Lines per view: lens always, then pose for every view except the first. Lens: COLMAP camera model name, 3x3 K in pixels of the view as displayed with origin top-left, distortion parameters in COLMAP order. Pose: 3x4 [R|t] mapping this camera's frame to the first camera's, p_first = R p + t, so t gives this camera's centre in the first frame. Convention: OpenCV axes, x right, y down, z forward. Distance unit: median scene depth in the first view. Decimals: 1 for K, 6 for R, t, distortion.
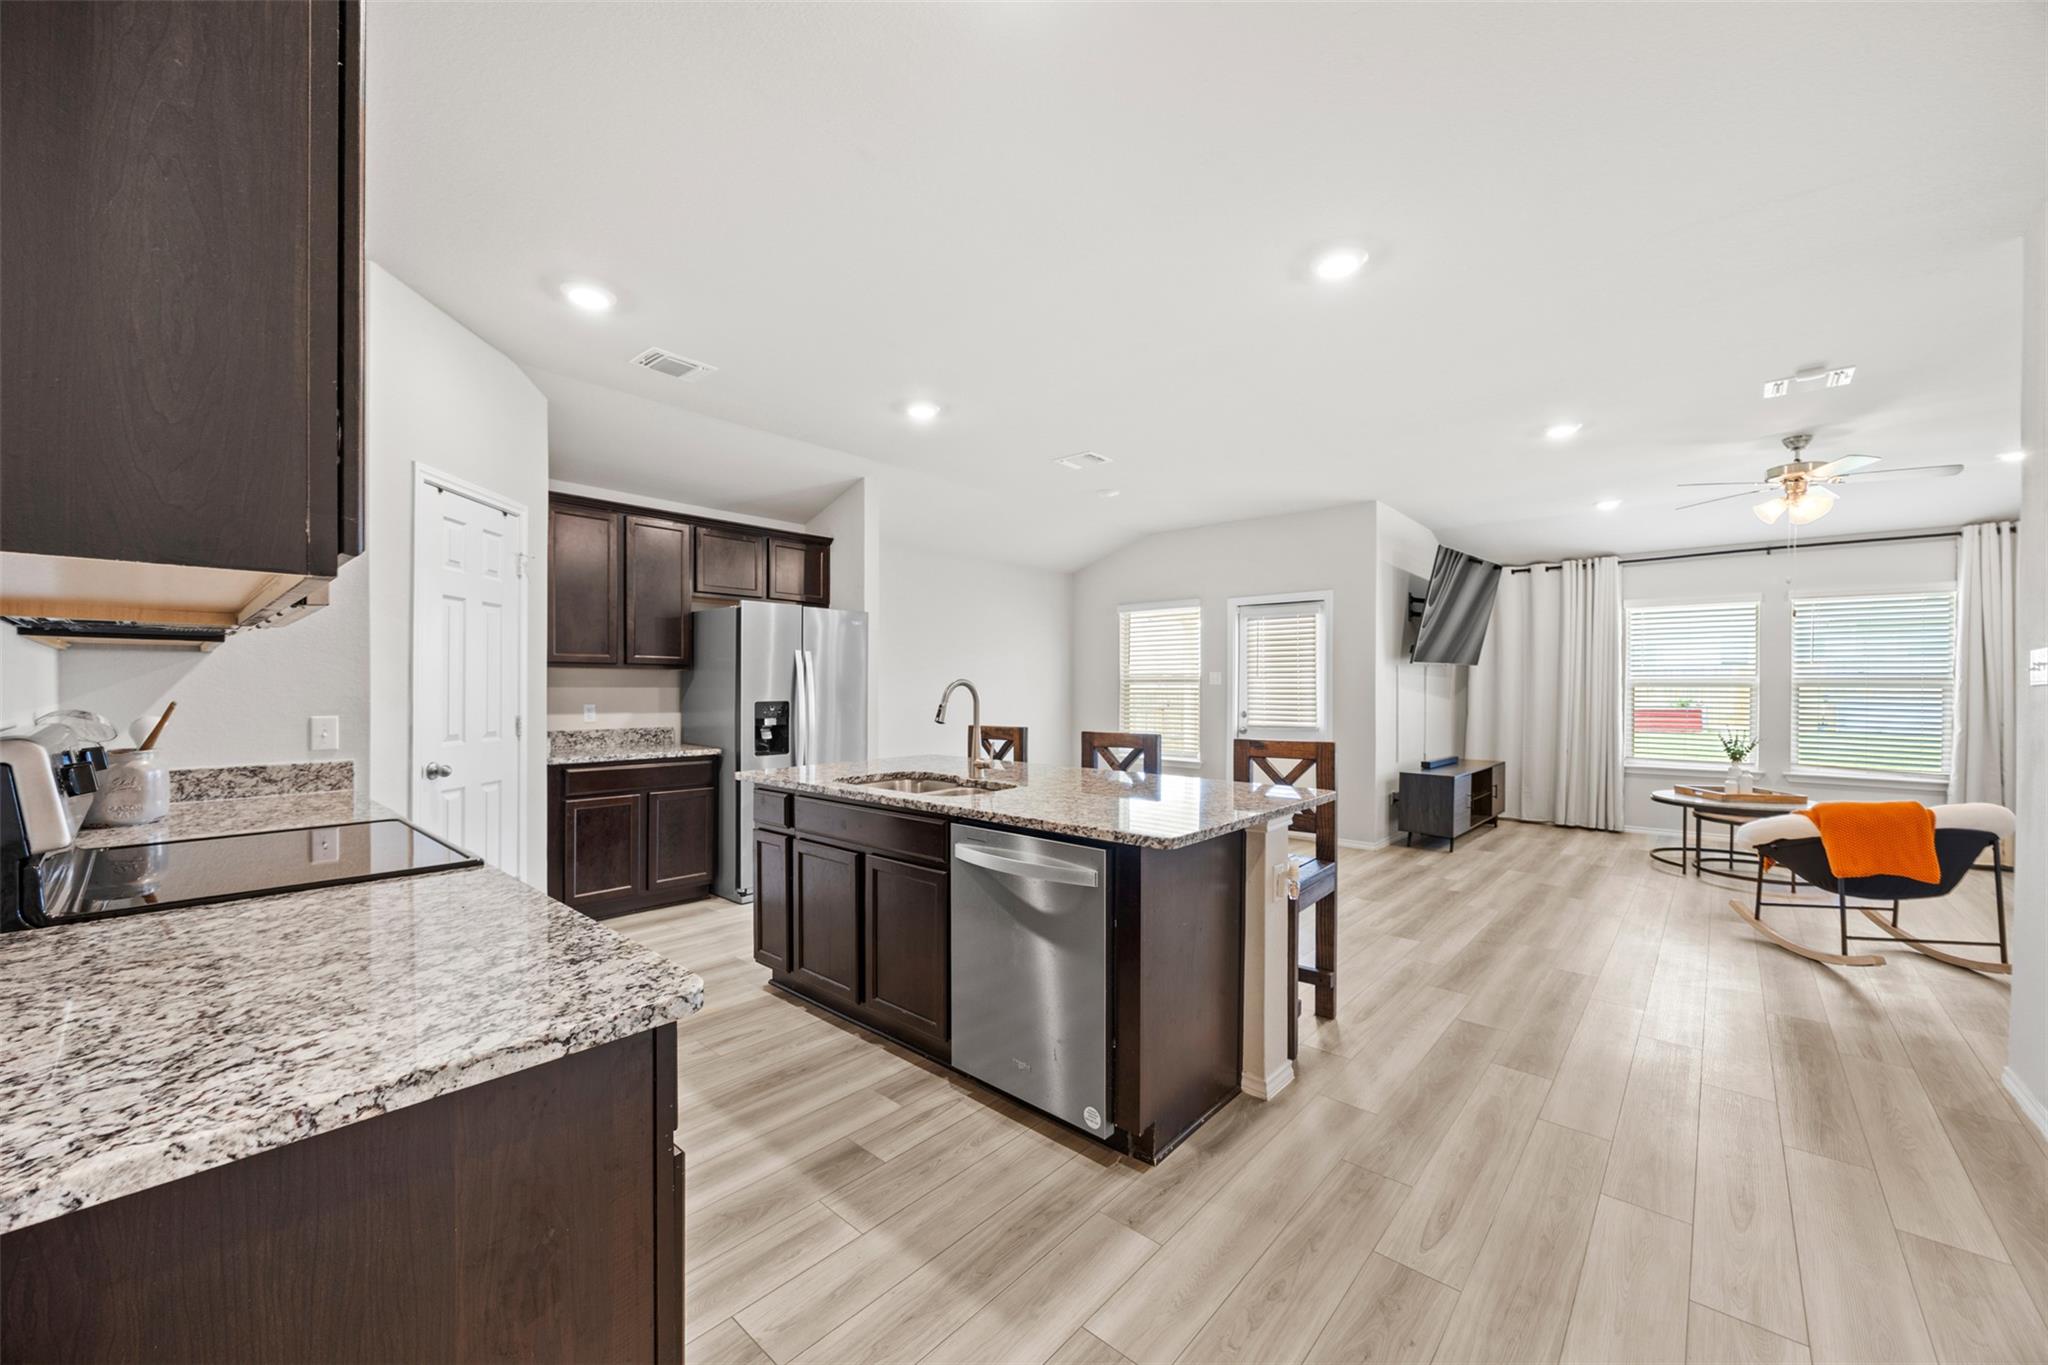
lens RADIAL K [[777.4, 0, 1022.7], [0, 777.4, 690.4], [0, 0, 1]] dist [-0.002518, -0.000012]
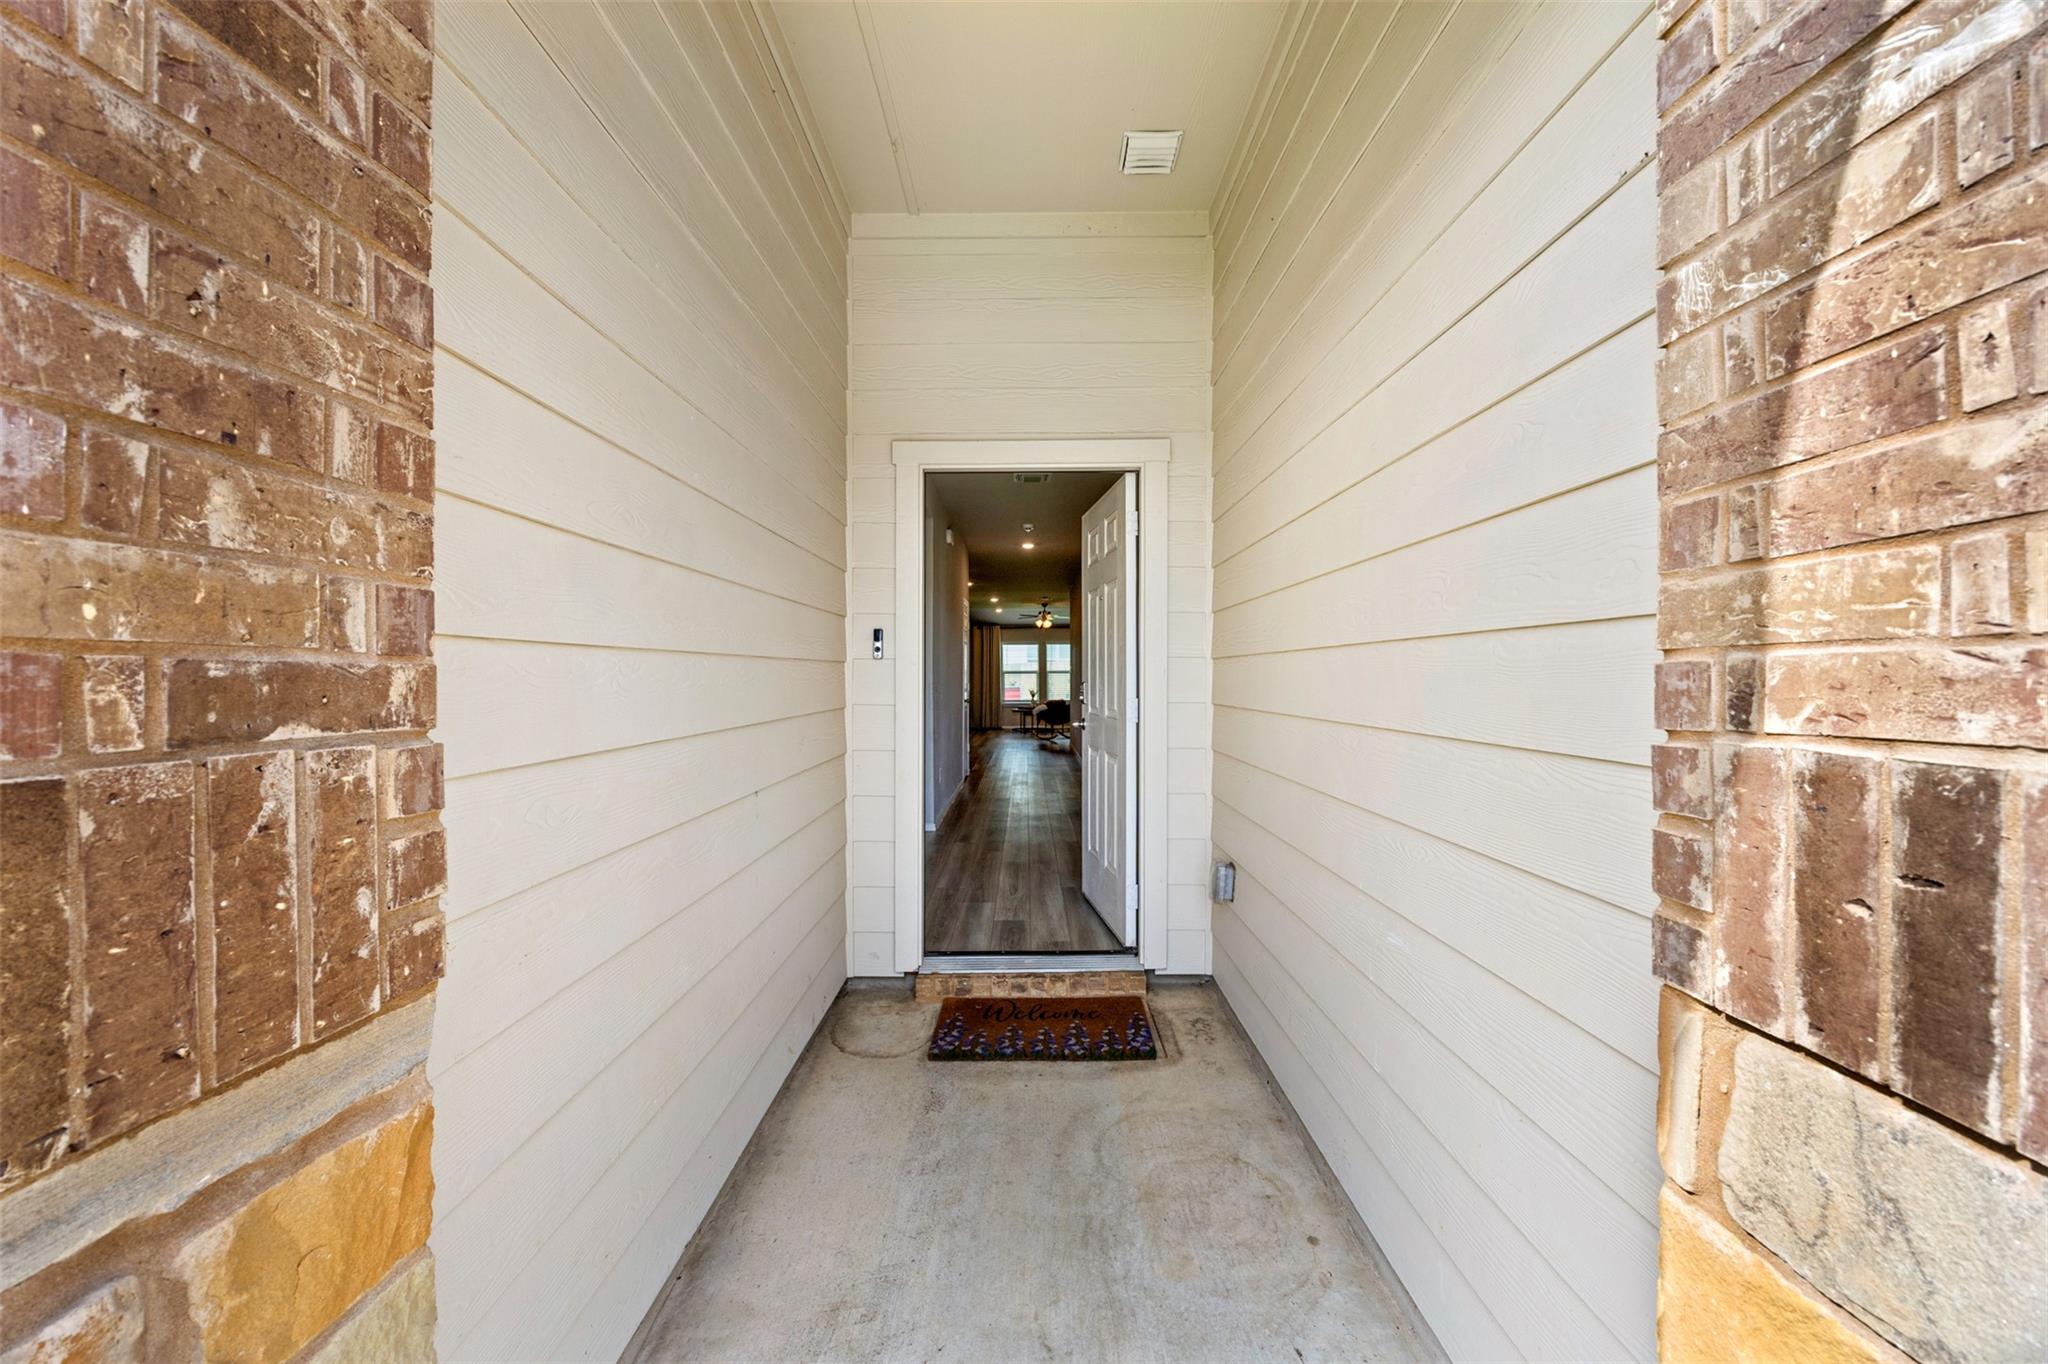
lens RADIAL K [[787.5, 0, 1027.5], [0, 787.5, 672.3], [0, 0, 1]] dist [-0.001725, 0.000066]
pose [[0.743601, -0.002062, 0.668620, -1.687257], [0.008163, 0.999949, -0.005994, 0.009285], [-0.668574, 0.009915, 0.743580, -1.865339]]
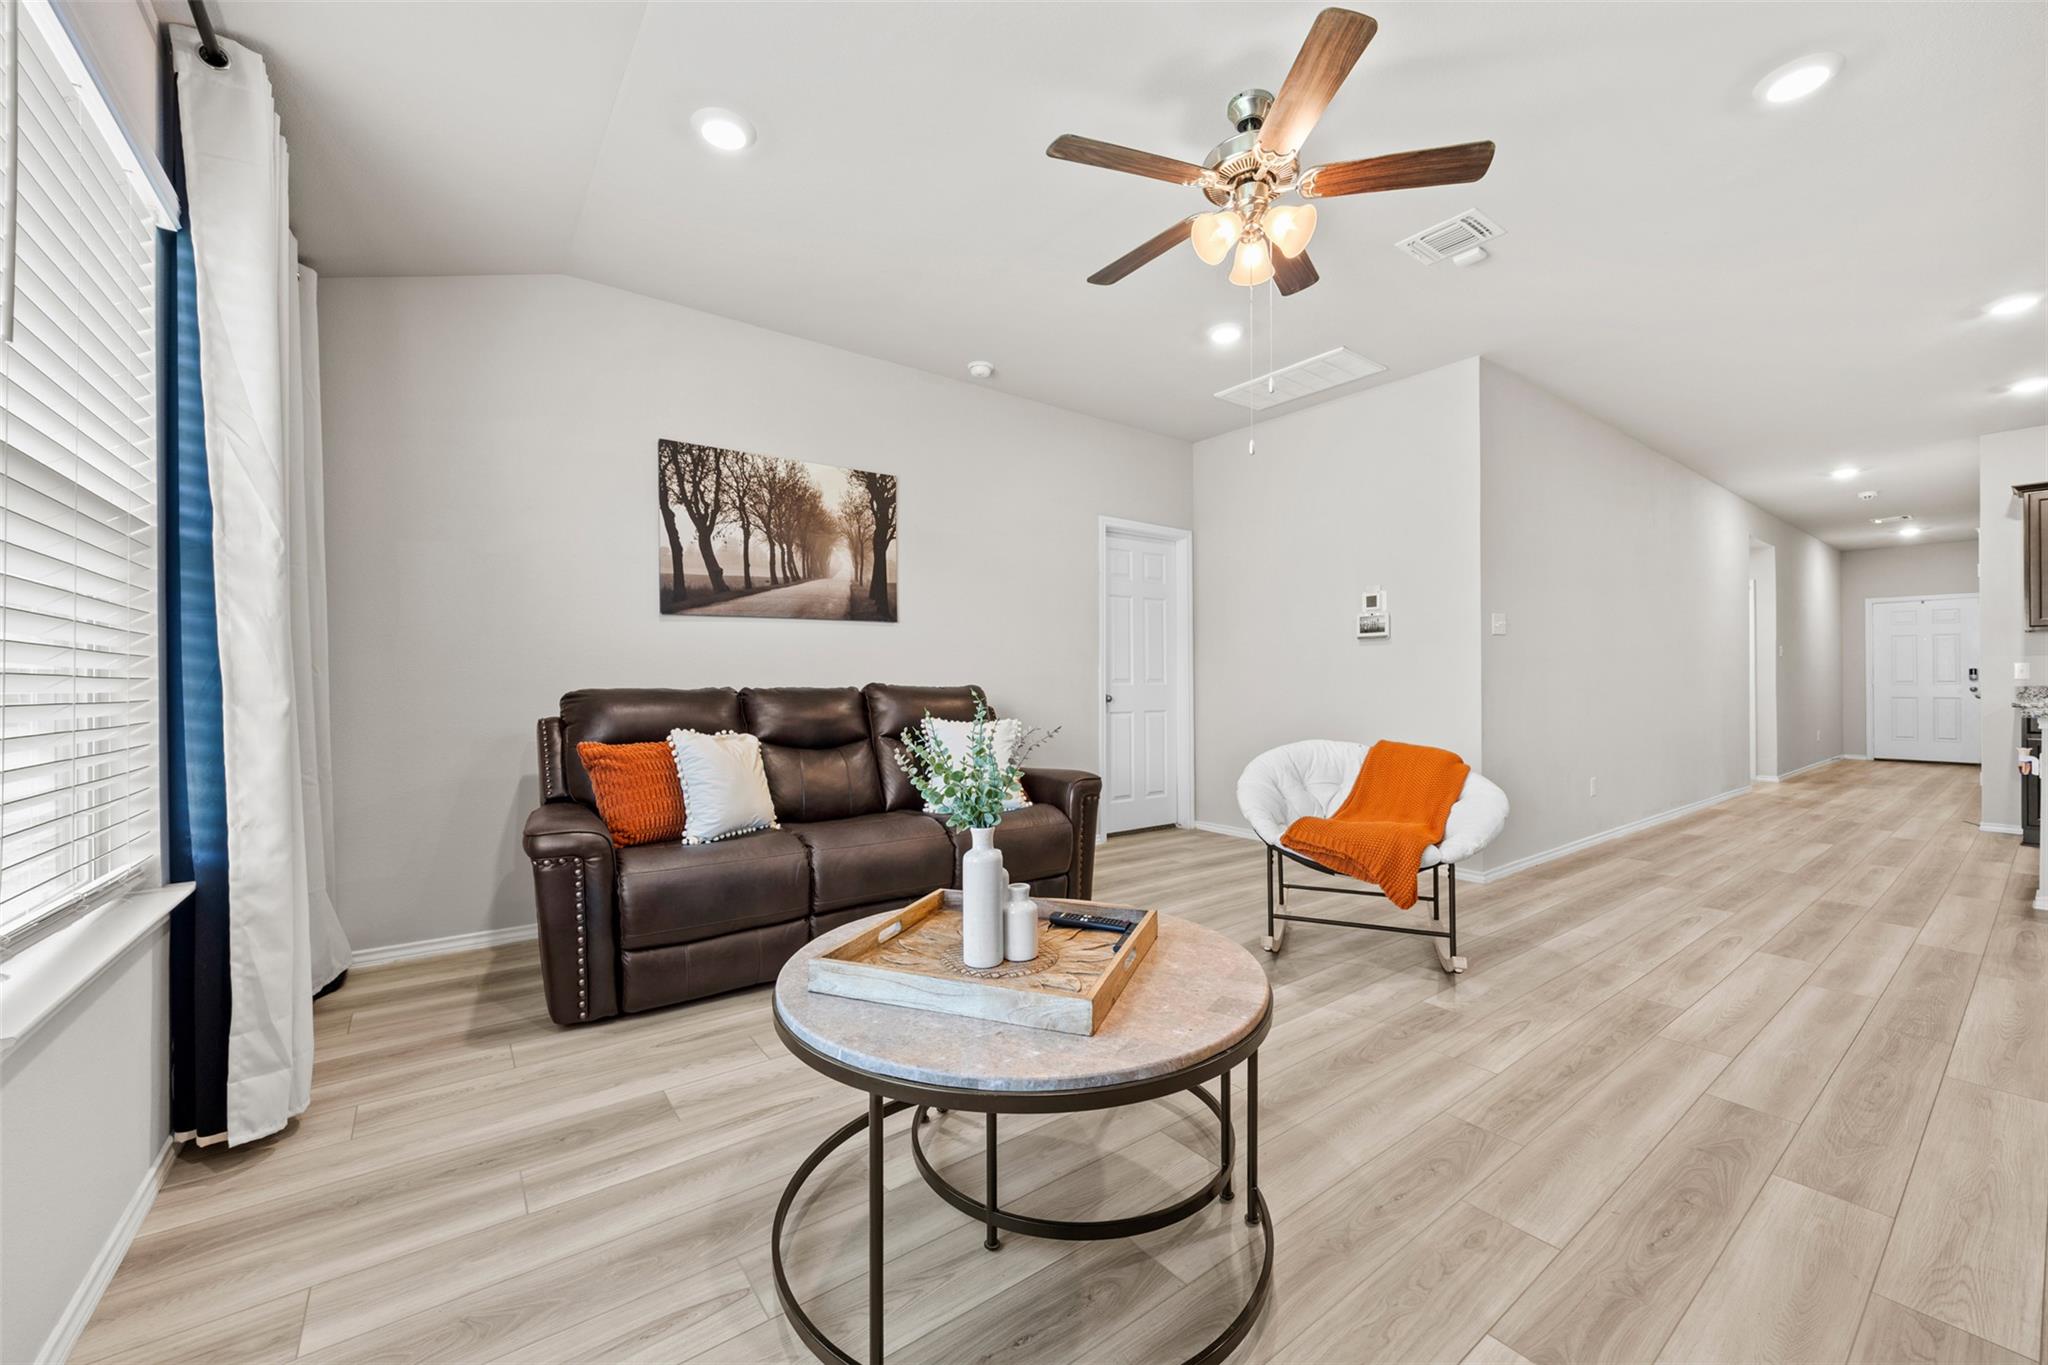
lens RADIAL K [[793.5, 0, 1031.7], [0, 793.5, 679.1], [0, 0, 1]] dist [-0.002499, -0.000137]
pose [[-0.981621, -0.002662, 0.190820, 1.185817], [-0.002328, 0.999995, 0.001976, 0.055872], [-0.190824, 0.001496, -0.981623, 1.751241]]
